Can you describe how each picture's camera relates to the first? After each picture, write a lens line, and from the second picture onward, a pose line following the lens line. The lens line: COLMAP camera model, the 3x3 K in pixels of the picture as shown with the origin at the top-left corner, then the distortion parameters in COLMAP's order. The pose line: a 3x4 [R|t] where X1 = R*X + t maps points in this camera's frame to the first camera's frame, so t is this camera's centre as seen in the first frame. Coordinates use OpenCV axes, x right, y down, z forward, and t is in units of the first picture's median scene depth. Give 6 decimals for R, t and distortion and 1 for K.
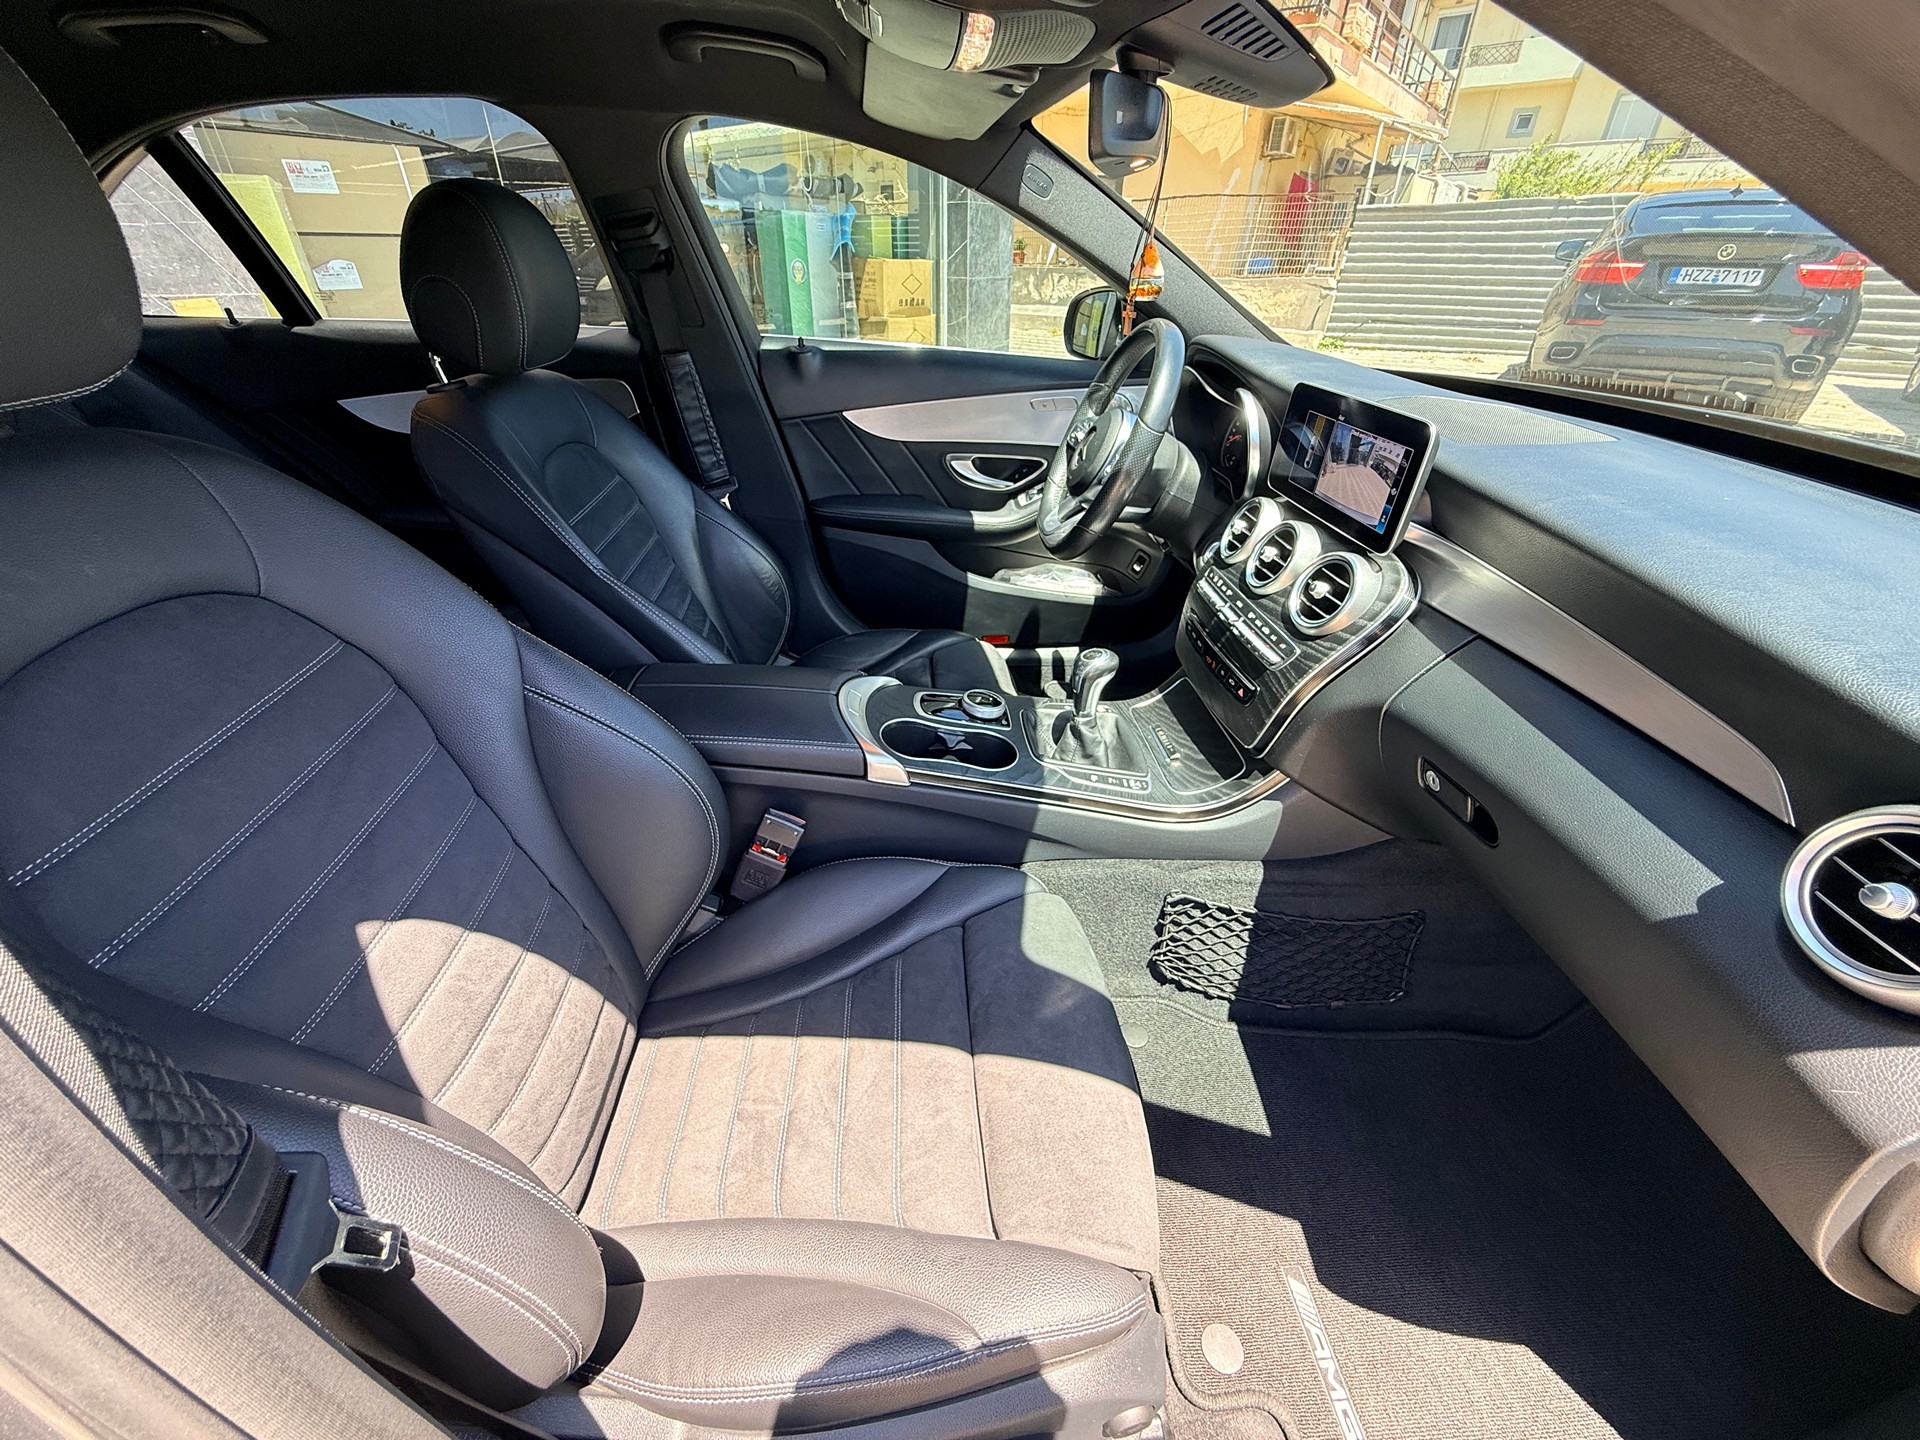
lens RADIAL K [[764.7, 0, 960.1], [0, 764.7, 717.8], [0, 0, 1]] dist [0.003168, -0.001776]
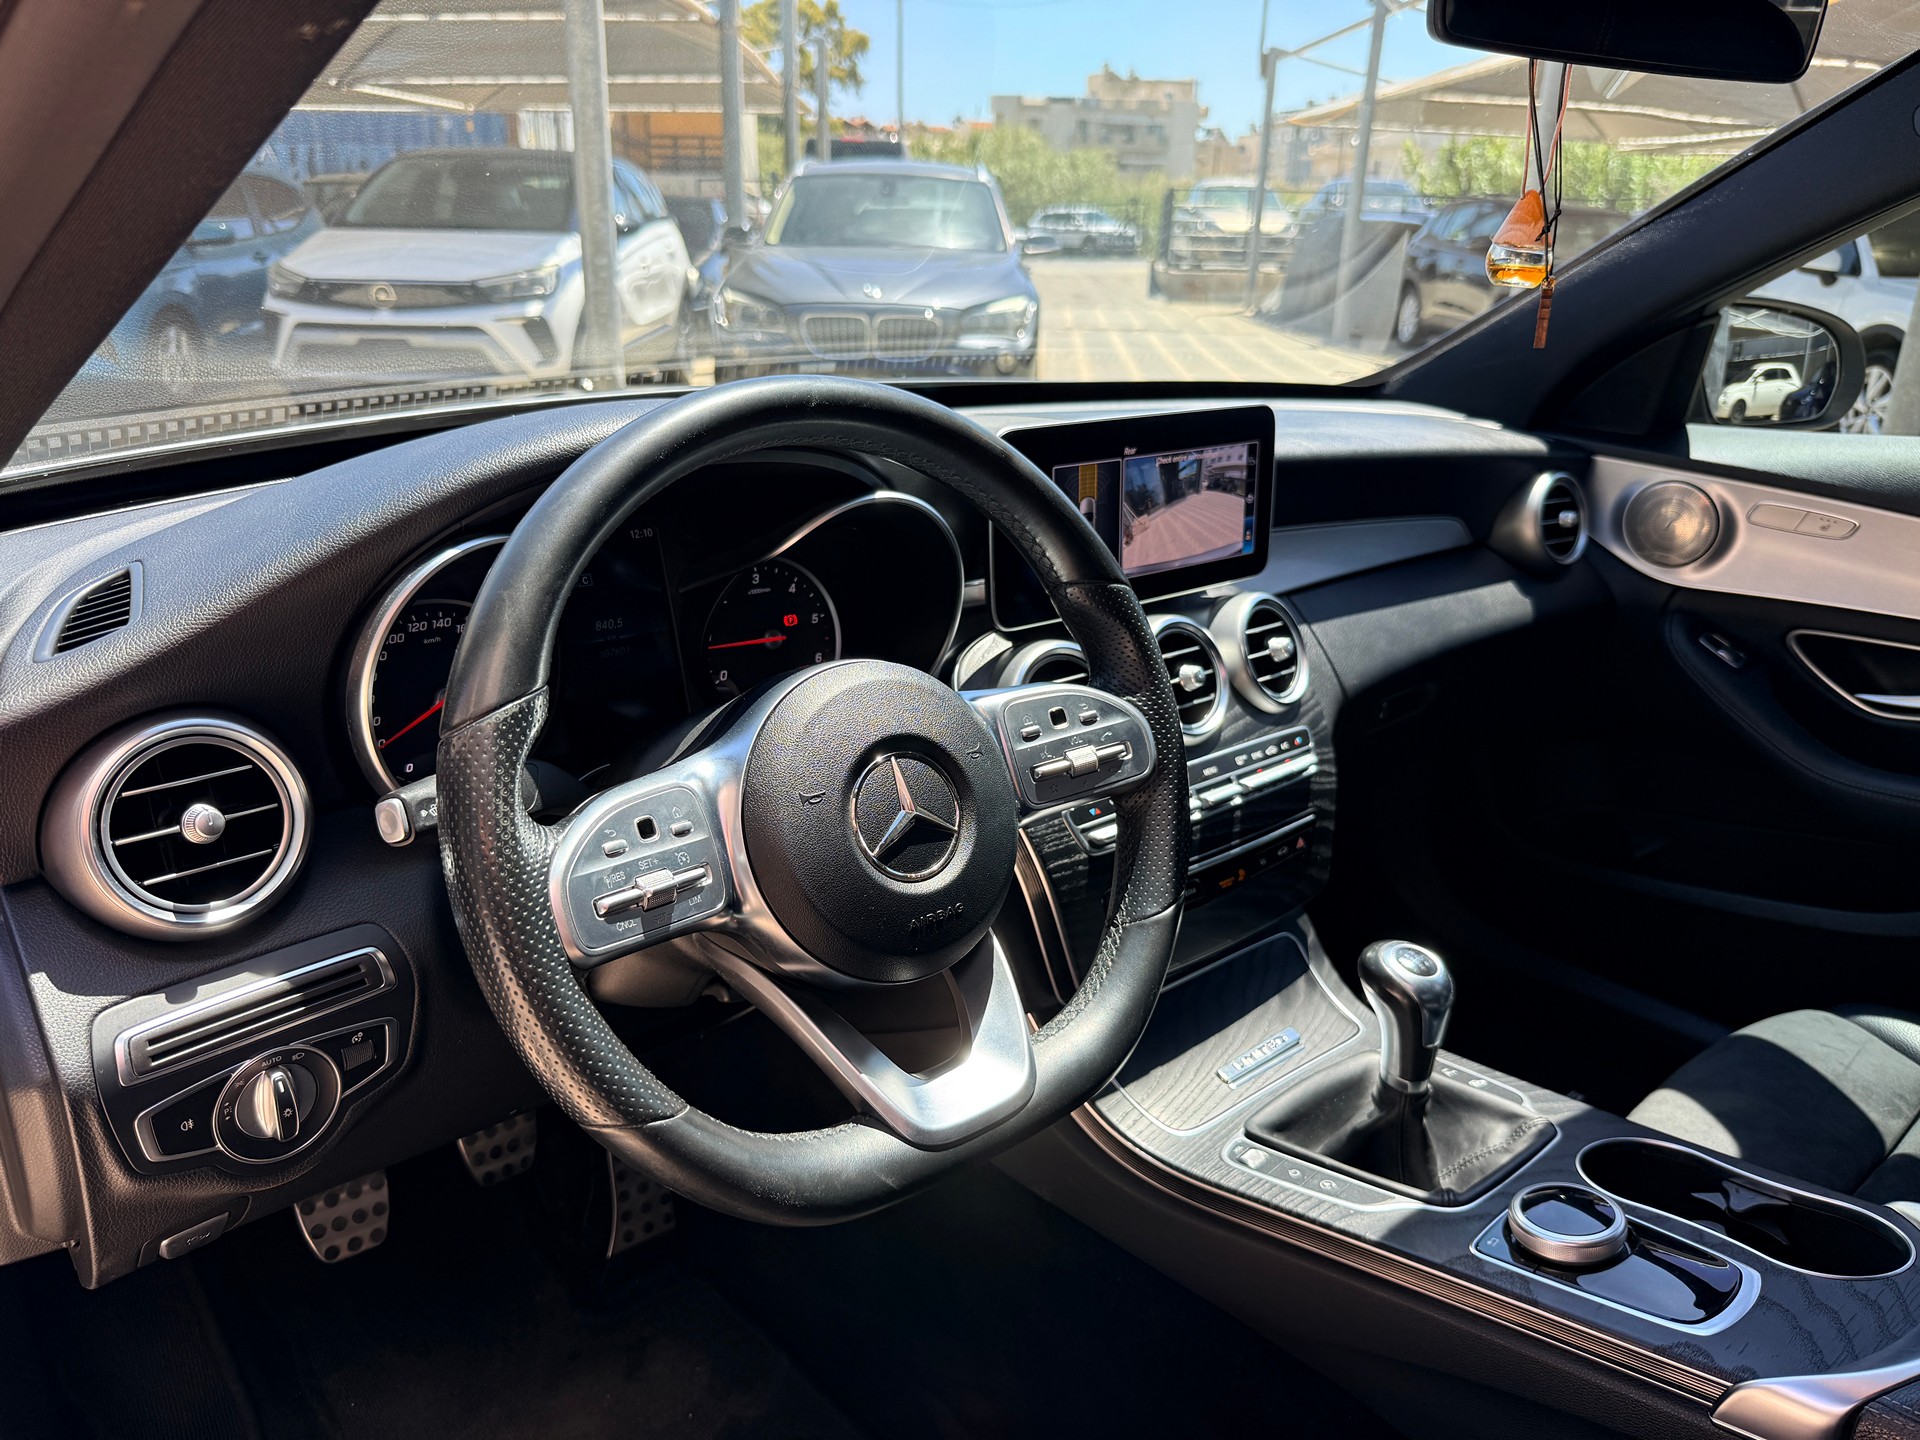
lens RADIAL K [[1369.0, 0, 932.2], [0, 1369.0, 733.7], [0, 0, 1]] dist [0.023039, -0.035730]
pose [[-0.579781, -0.301118, 0.757088, -0.261766], [0.399405, 0.704863, 0.586211, -0.798095], [-0.710162, 0.642259, -0.288398, 1.339316]]
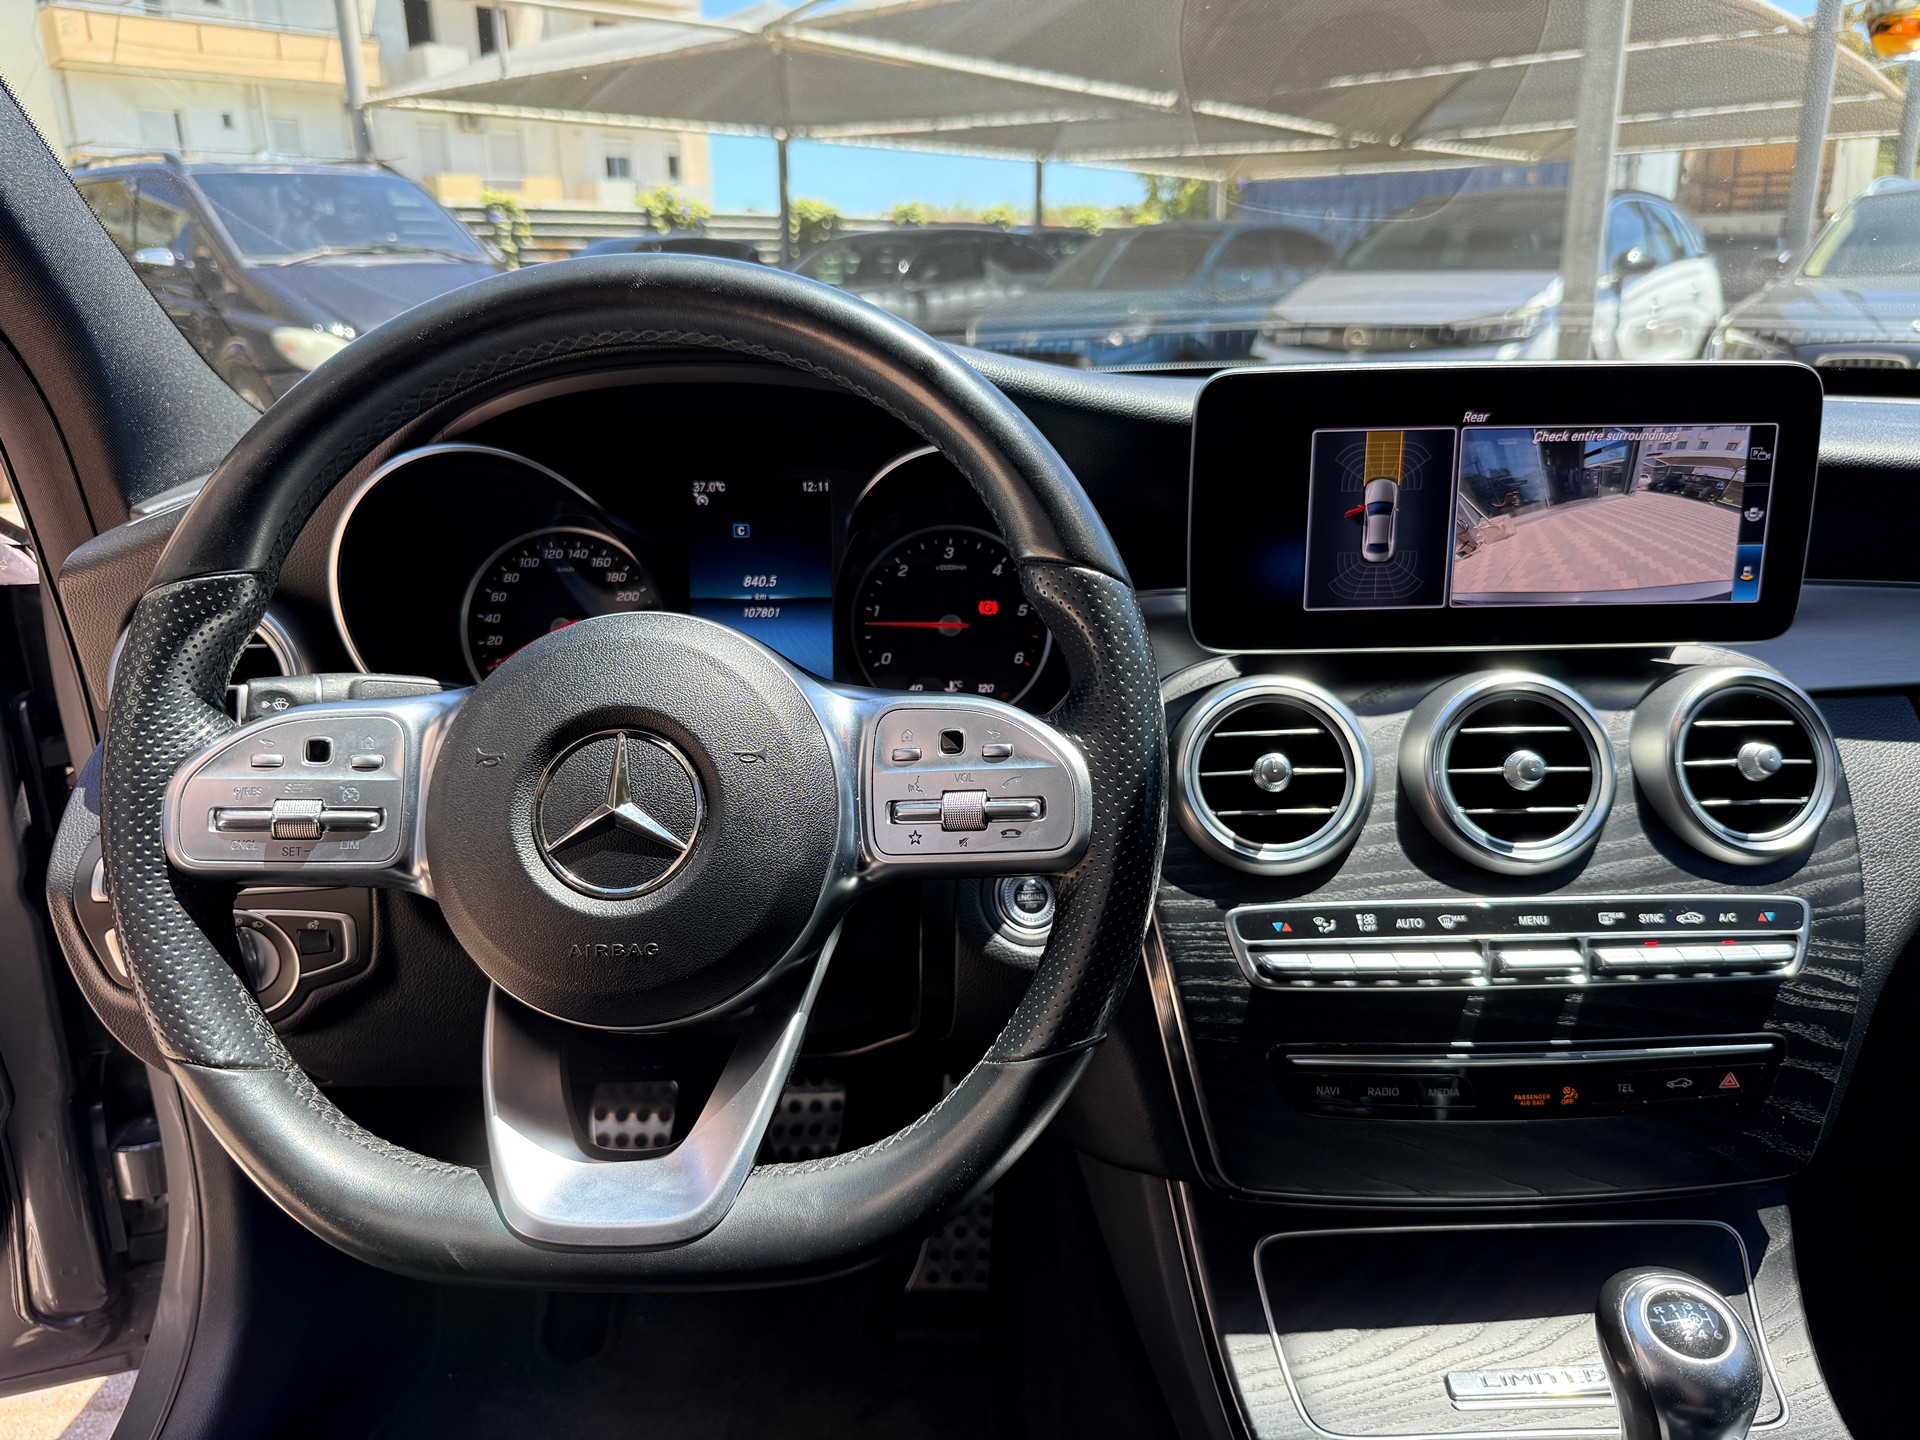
lens RADIAL K [[1369.0, 0, 961.4], [0, 1369.0, 731.1], [0, 0, 1]] dist [0.023039, -0.035730]
pose [[0.067141, -0.318866, 0.945419, -0.228421], [0.529829, 0.814311, 0.237020, -0.489233], [-0.845442, 0.484997, 0.223618, 0.978504]]
